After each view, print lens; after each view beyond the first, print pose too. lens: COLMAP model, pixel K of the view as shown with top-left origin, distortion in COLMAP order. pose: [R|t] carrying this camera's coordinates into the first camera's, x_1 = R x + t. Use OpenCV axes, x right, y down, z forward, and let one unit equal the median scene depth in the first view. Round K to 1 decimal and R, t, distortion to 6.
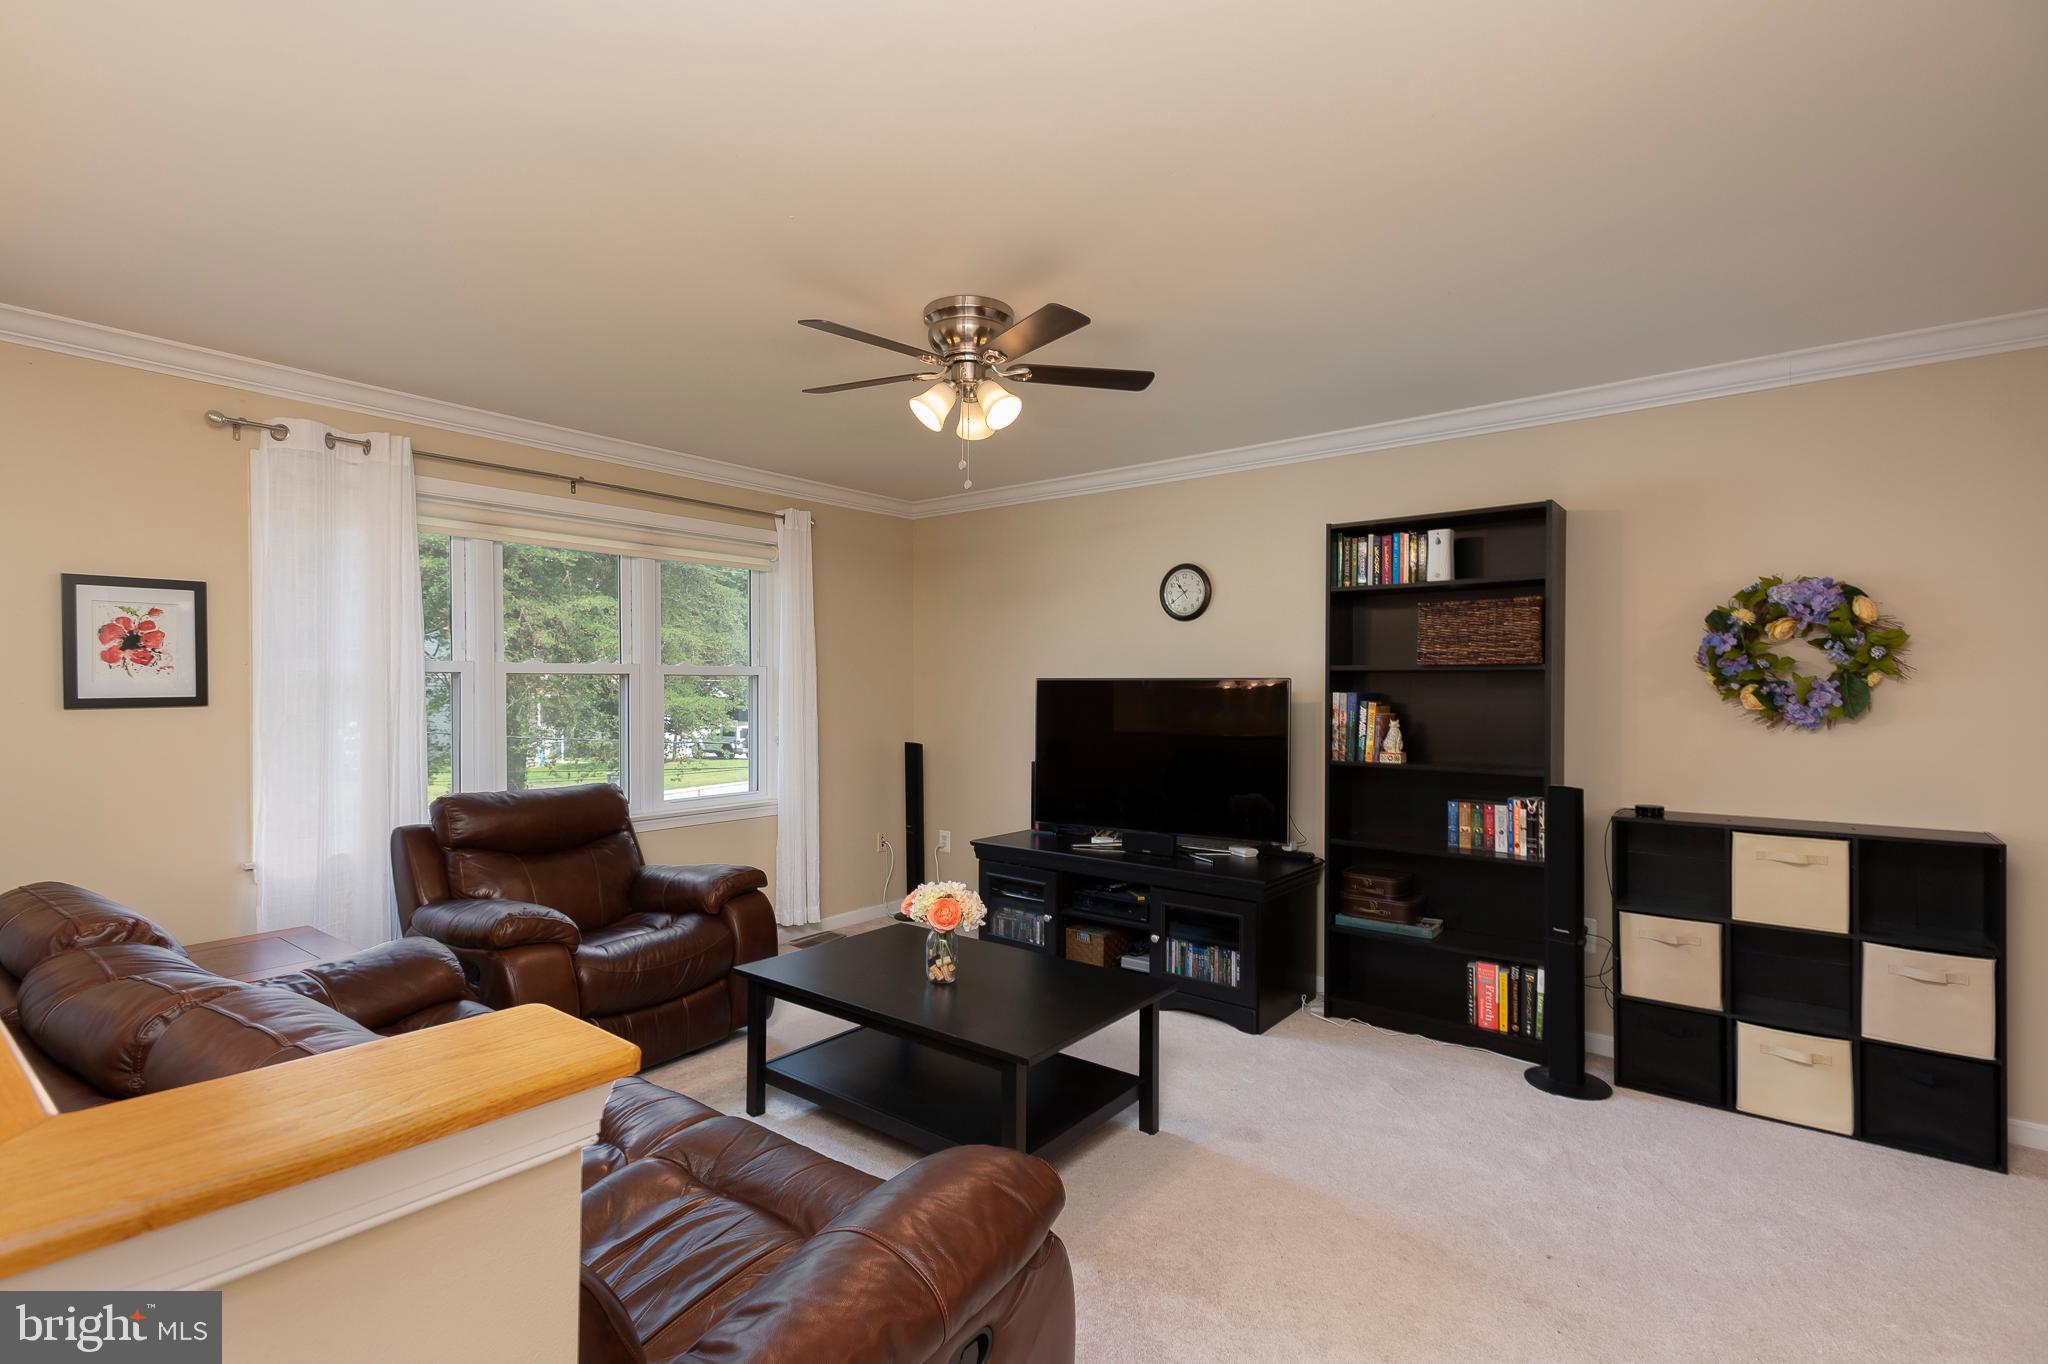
lens RADIAL K [[965.5, 0, 1026.8], [0, 965.5, 686.0], [0, 0, 1]] dist [0.029295, 0.000680]
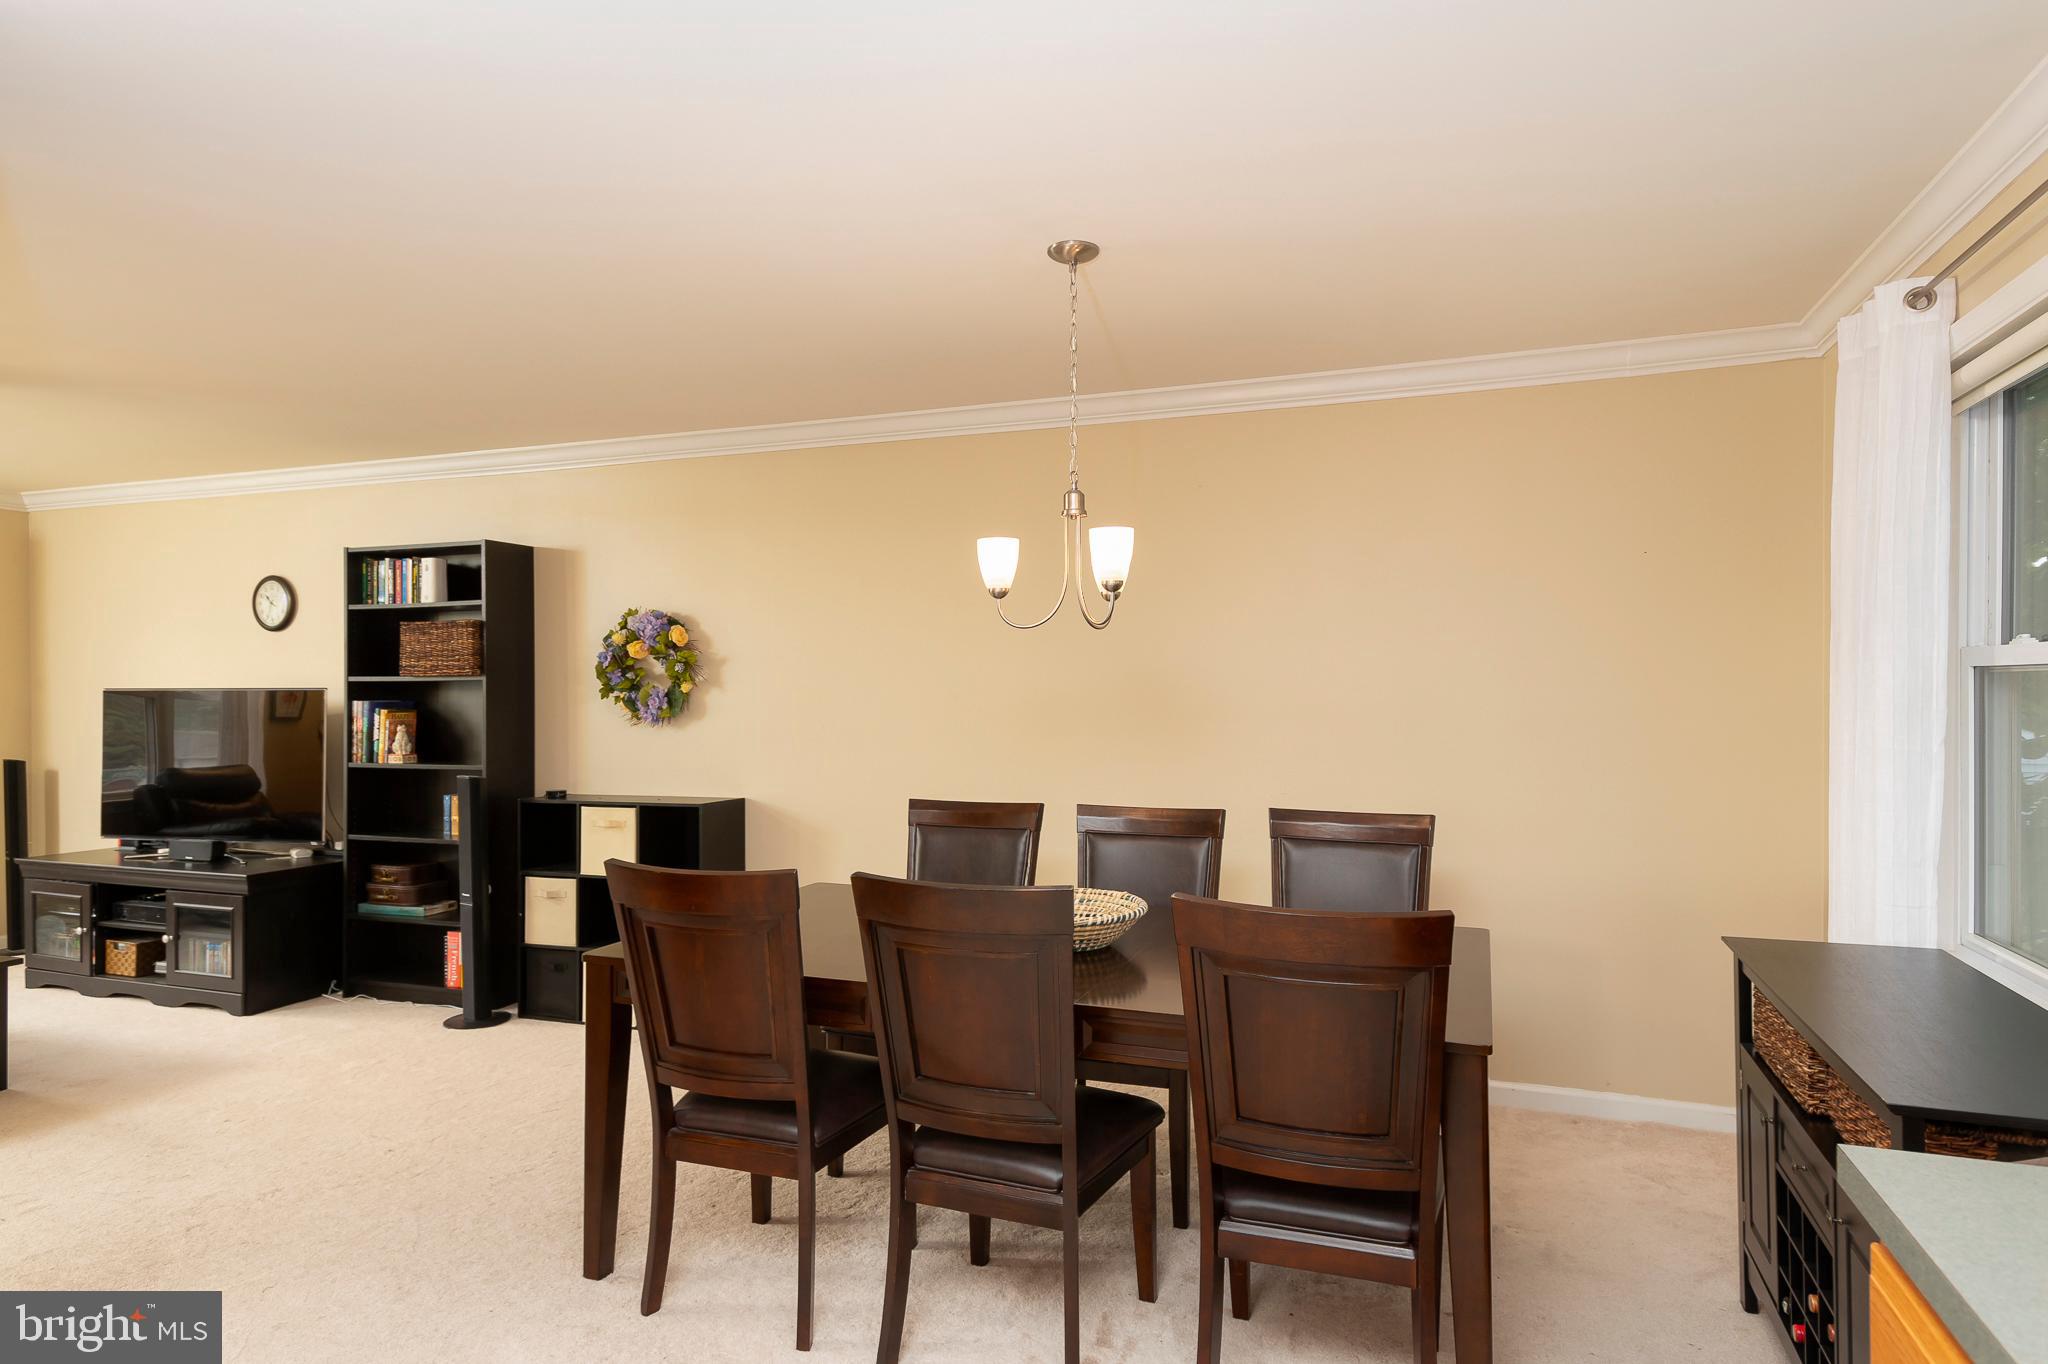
lens RADIAL K [[1176.5, 0, 1024.1], [0, 1176.5, 685.2], [0, 0, 1]] dist [0.029897, -0.009580]
pose [[0.948299, -0.002085, 0.317372, 0.623287], [0.004900, 0.999955, -0.008072, 0.003854], [-0.317341, 0.009210, 0.948267, -0.526546]]
